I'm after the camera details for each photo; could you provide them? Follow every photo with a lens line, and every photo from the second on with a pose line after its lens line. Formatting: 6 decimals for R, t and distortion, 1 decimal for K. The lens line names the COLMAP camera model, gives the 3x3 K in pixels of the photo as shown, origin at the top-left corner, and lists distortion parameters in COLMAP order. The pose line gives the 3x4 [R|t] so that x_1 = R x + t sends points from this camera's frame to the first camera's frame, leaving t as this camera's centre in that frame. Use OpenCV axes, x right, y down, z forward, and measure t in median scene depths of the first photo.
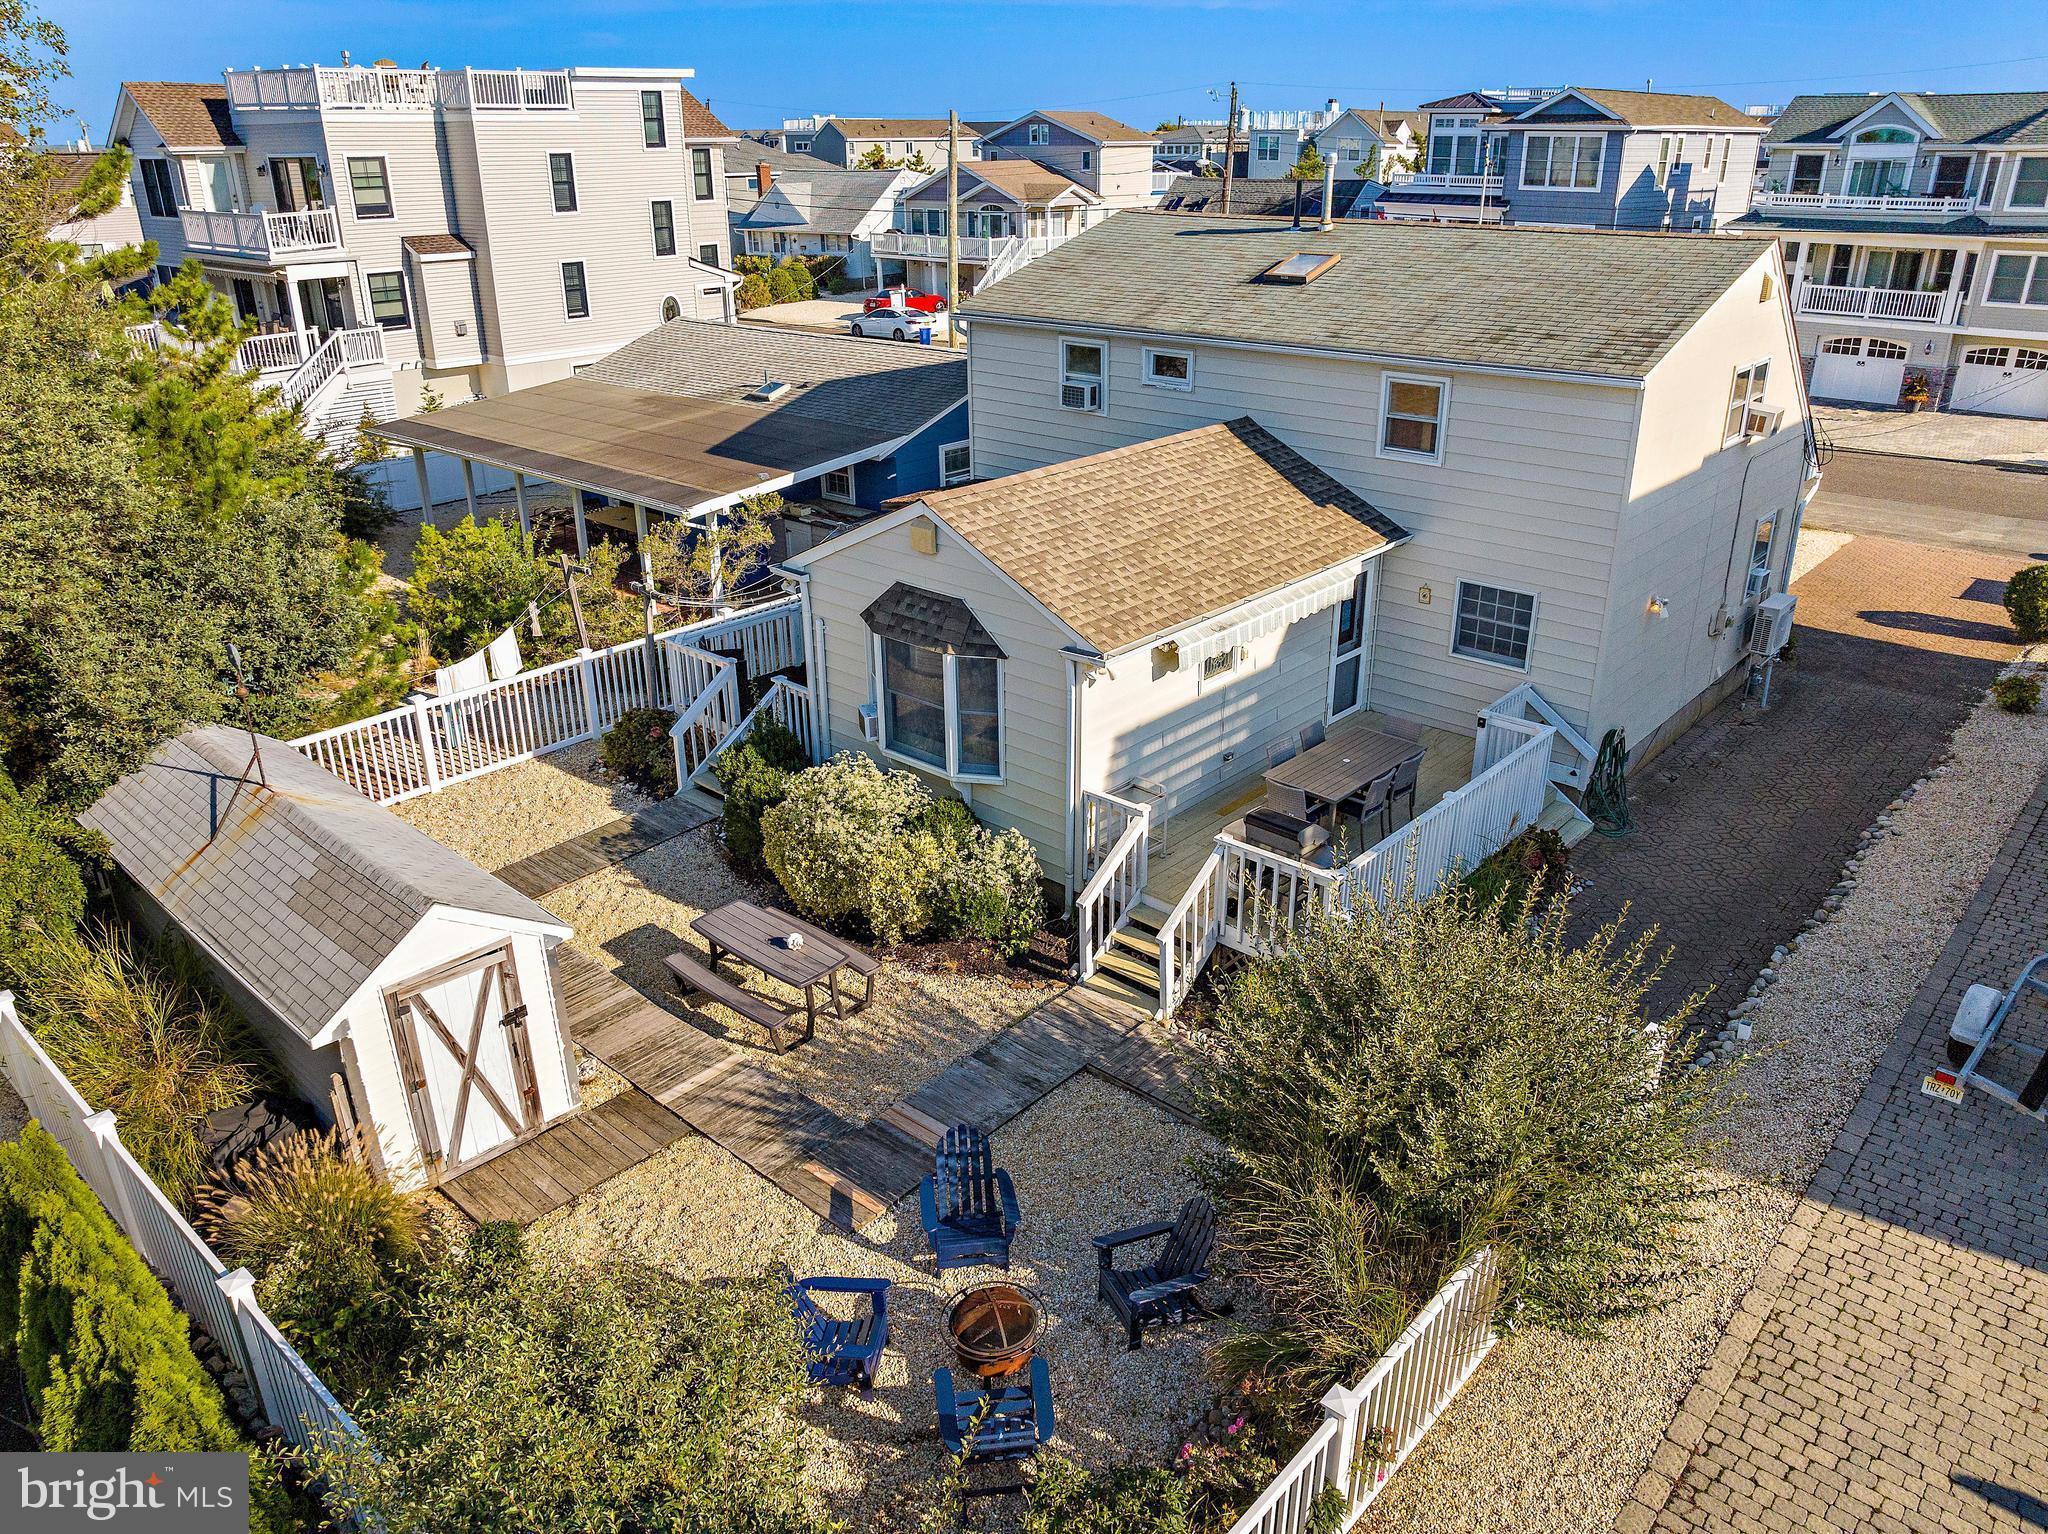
lens RADIAL K [[1452.8, 0, 1019.4], [0, 1452.8, 760.1], [0, 0, 1]] dist [-0.045032, 0.012792]
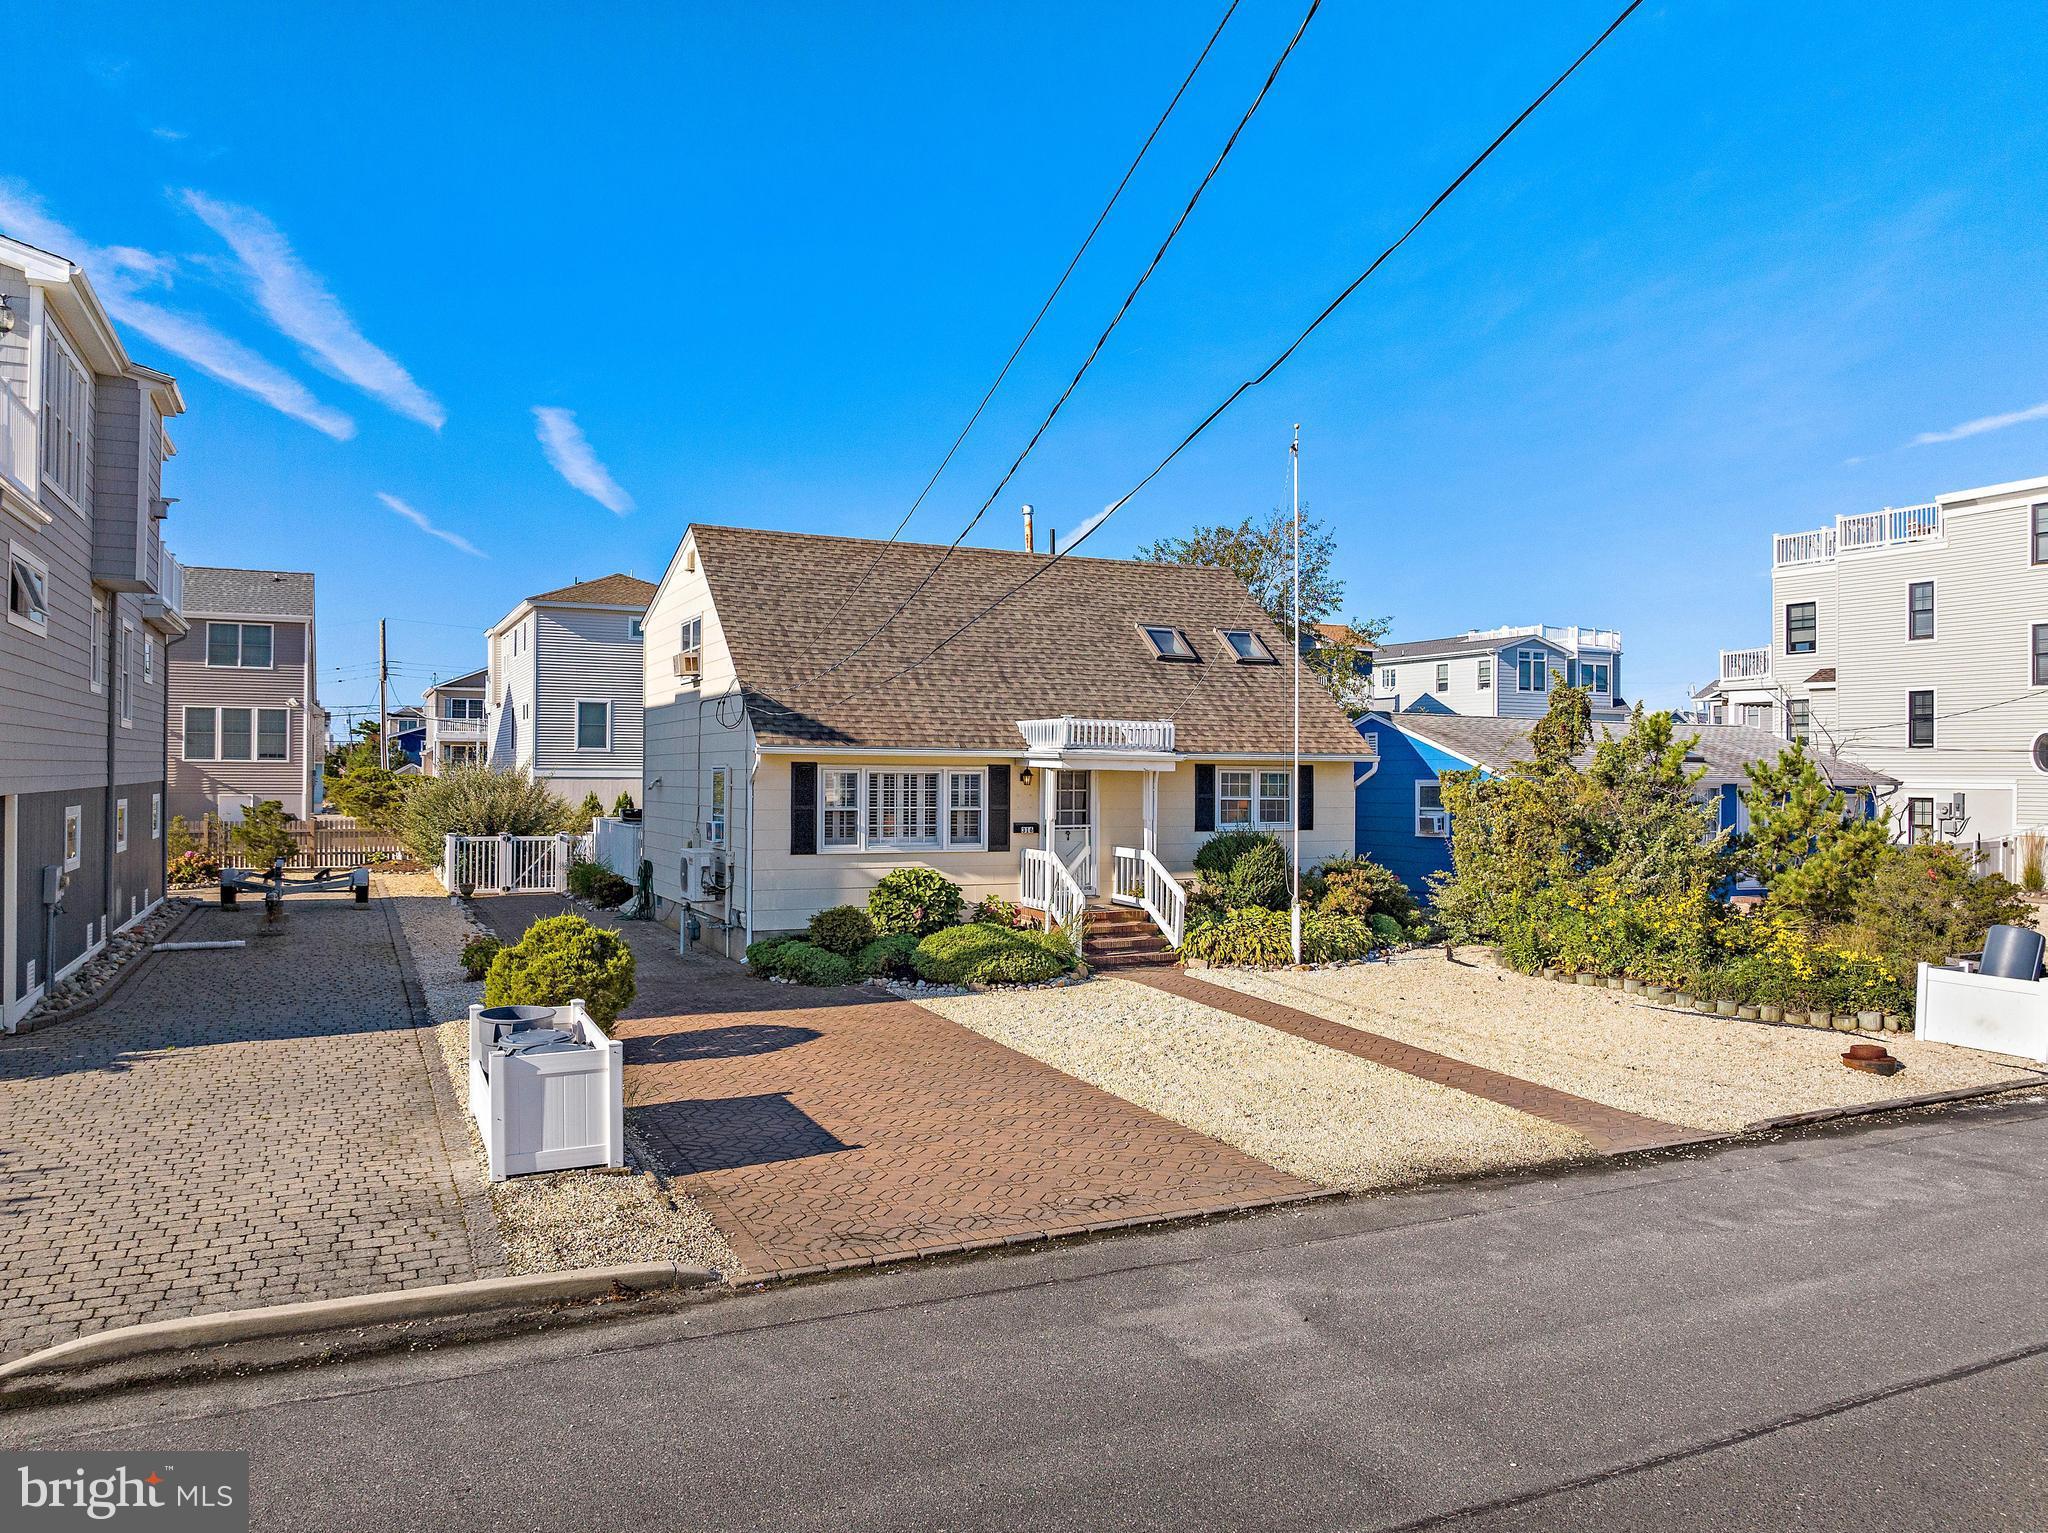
lens RADIAL K [[1452.8, 0, 1025.5], [0, 1452.8, 758.2], [0, 0, 1]] dist [-0.045032, 0.012792]
pose [[-0.380501, -0.007855, -0.924747, 1.651718], [-0.371657, 0.916955, 0.145135, -0.482126], [0.846812, 0.398913, -0.351821, 1.831482]]
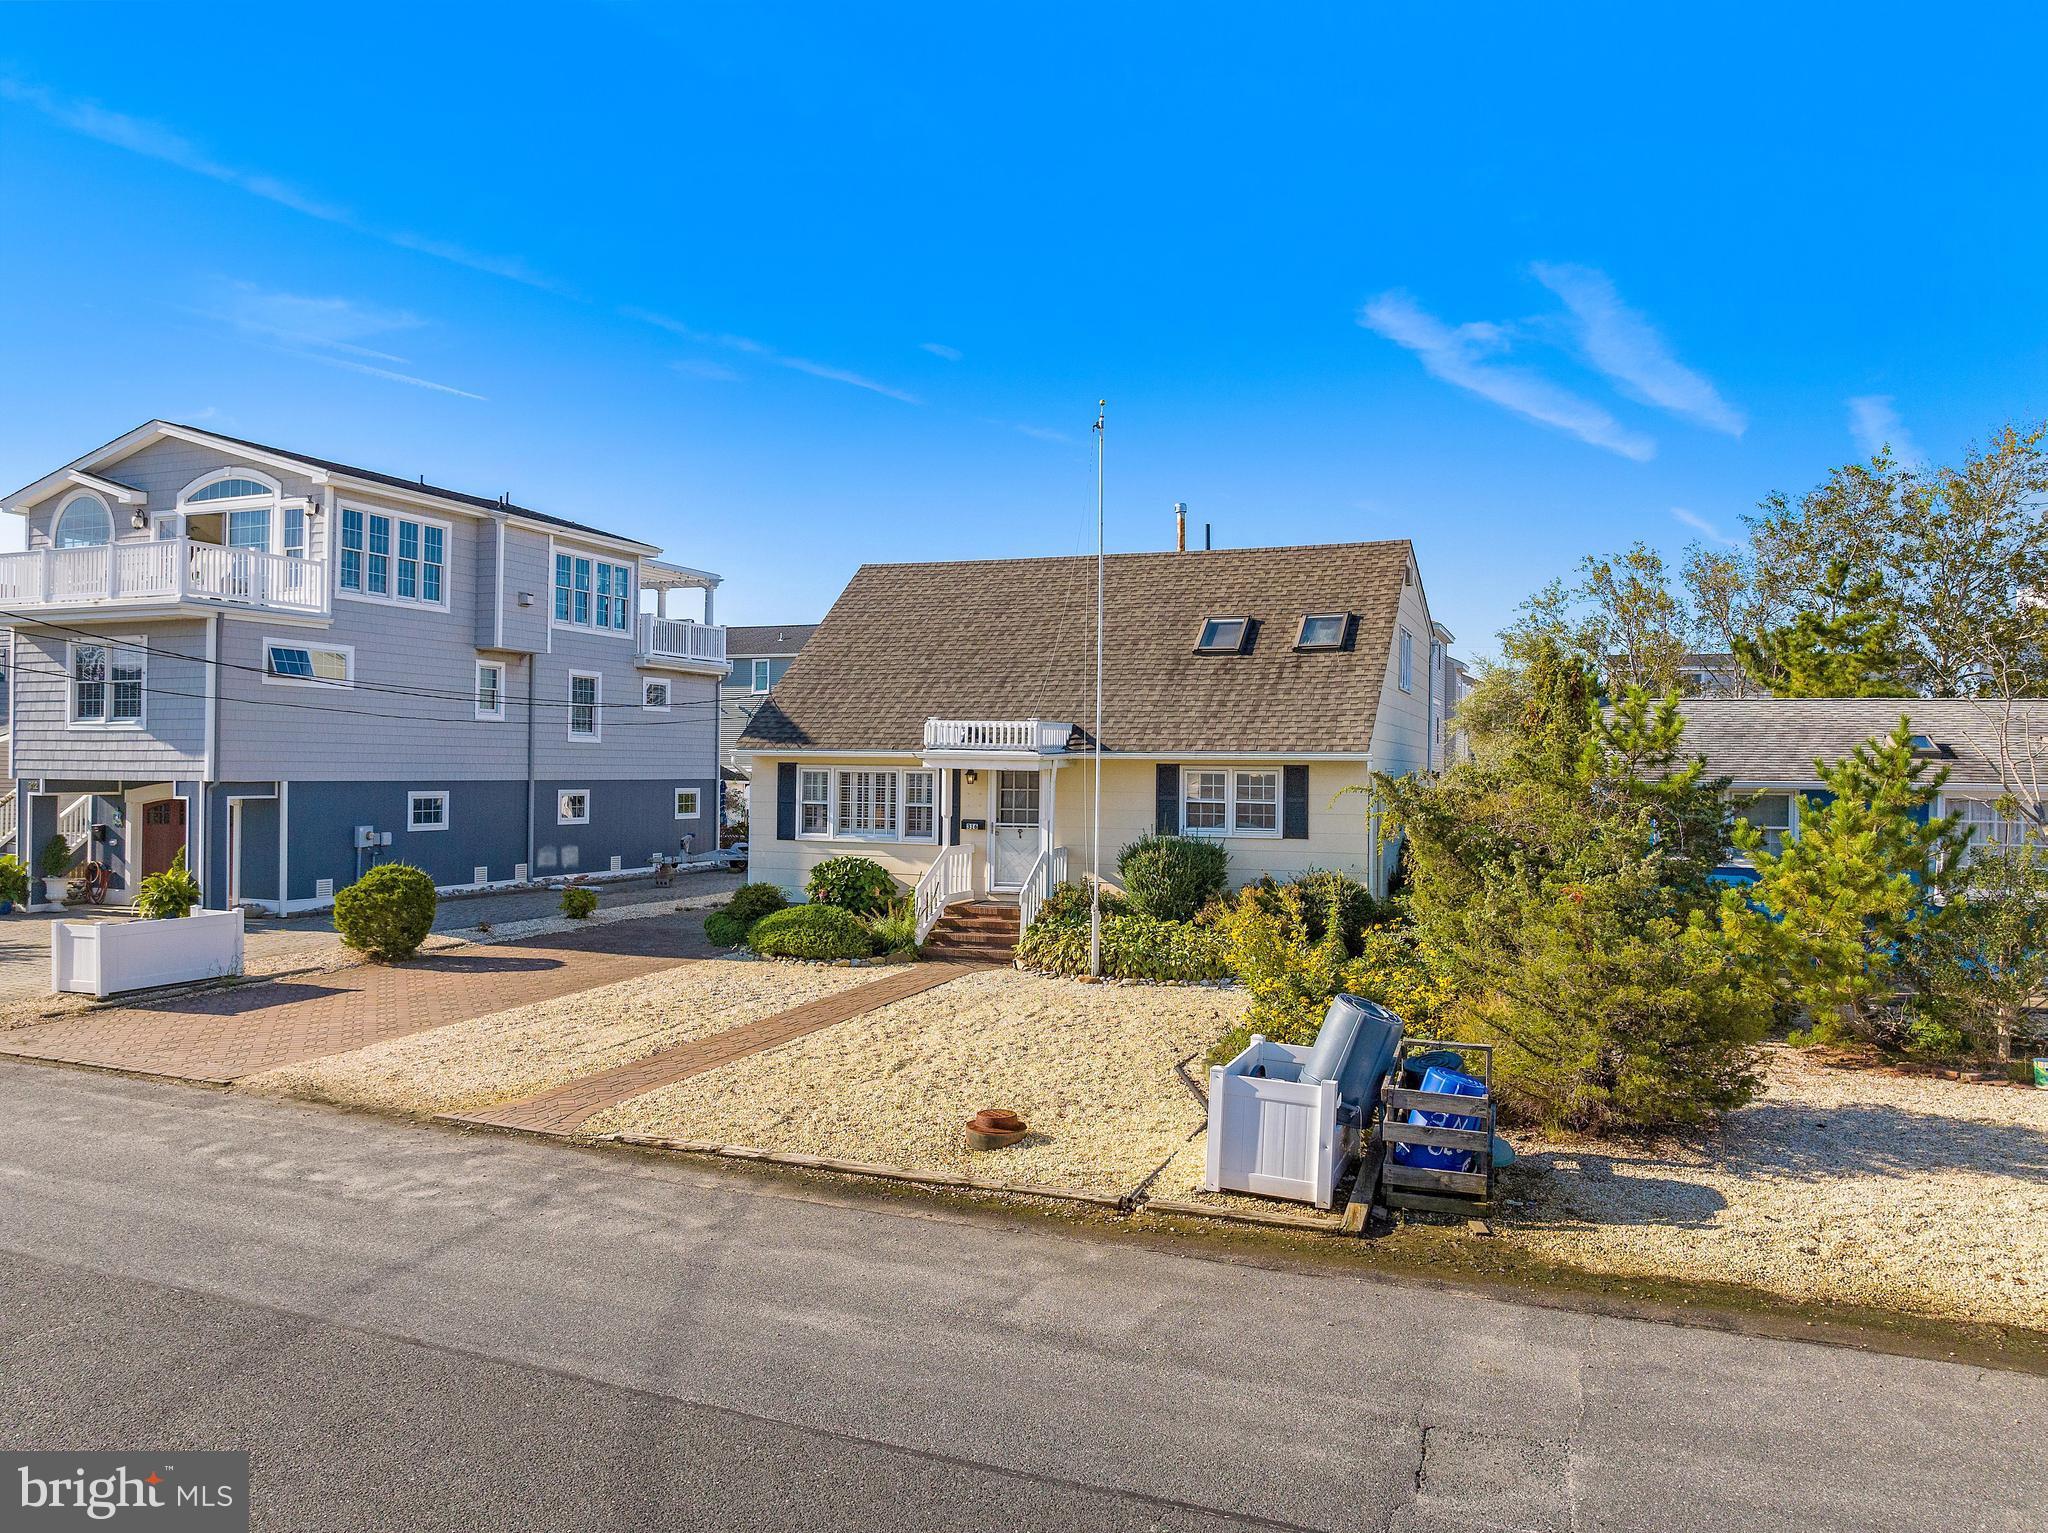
lens RADIAL K [[1452.8, 0, 1034.3], [0, 1452.8, 761.2], [0, 0, 1]] dist [-0.045032, 0.012792]
pose [[-0.937718, -0.007438, -0.347317, 0.913108], [-0.143211, 0.919142, 0.366973, -0.786086], [0.316504, 0.393857, -0.862961, 2.538370]]
